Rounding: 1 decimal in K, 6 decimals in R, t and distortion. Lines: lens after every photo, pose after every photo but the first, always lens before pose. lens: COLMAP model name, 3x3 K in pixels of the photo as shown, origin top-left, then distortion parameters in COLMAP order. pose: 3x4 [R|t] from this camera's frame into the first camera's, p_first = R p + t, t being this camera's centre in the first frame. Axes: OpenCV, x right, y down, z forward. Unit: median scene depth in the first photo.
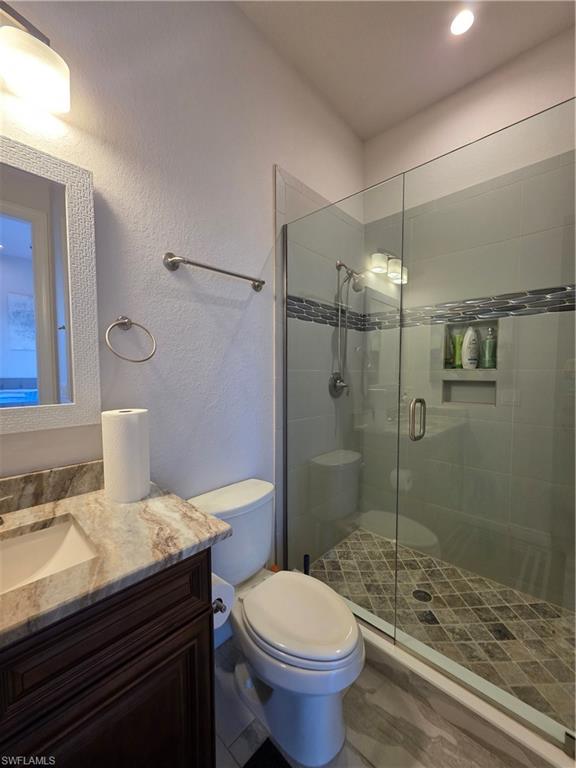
lens RADIAL K [[306.0, 0, 290.7], [0, 306.0, 388.5], [0, 0, 1]] dist [0.003335, 0.000011]
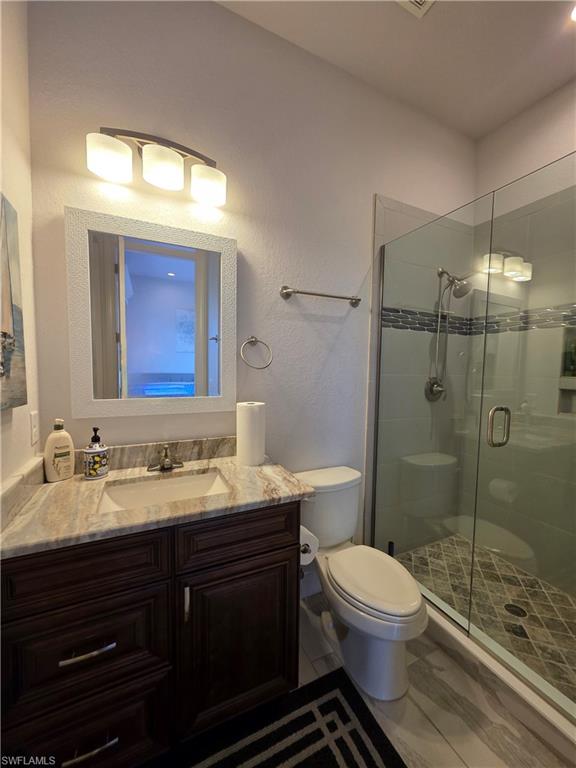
lens RADIAL K [[305.5, 0, 293.1], [0, 305.5, 388.5], [0, 0, 1]] dist [0.003089, 0.000425]
pose [[0.934534, 0.038608, -0.353774, 0.098631], [-0.036468, 0.999254, 0.012715, -0.013985], [0.354001, 0.001019, 0.935244, -0.178720]]
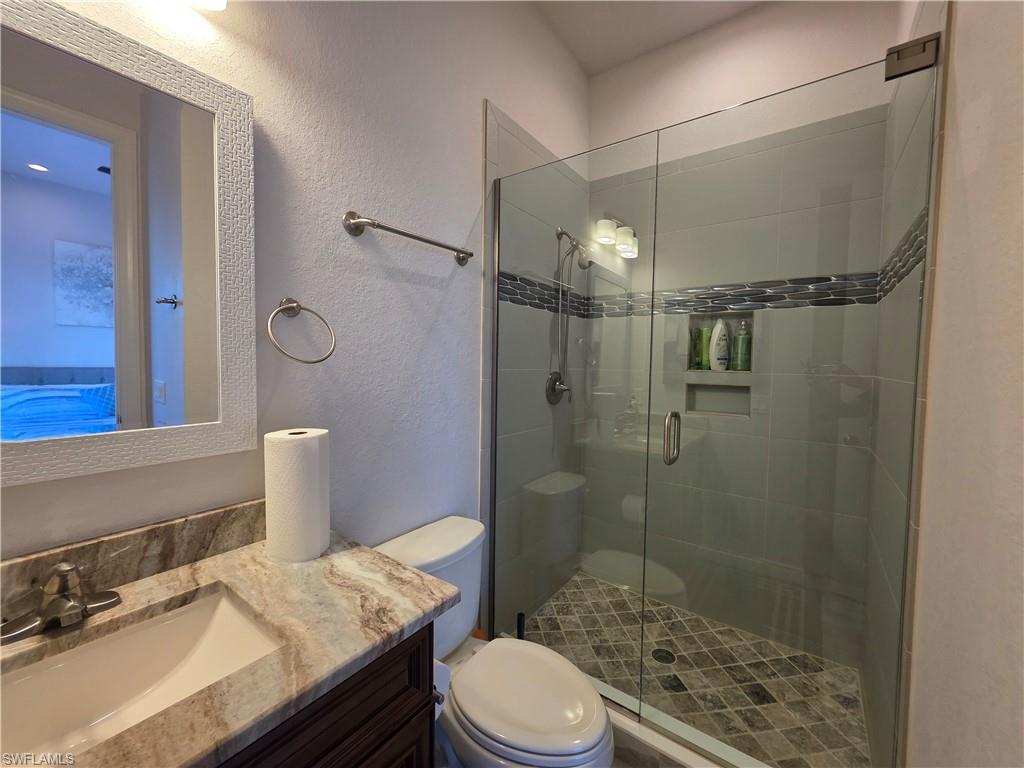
lens RADIAL K [[408.0, 0, 518.6], [0, 408.0, 381.0], [0, 0, 1]] dist [0.003335, 0.000011]
pose [[0.992212, 0.010507, 0.124119, -0.094333], [-0.009750, 0.999930, -0.006699, -0.029646], [-0.124180, 0.005436, 0.992245, -0.009435]]
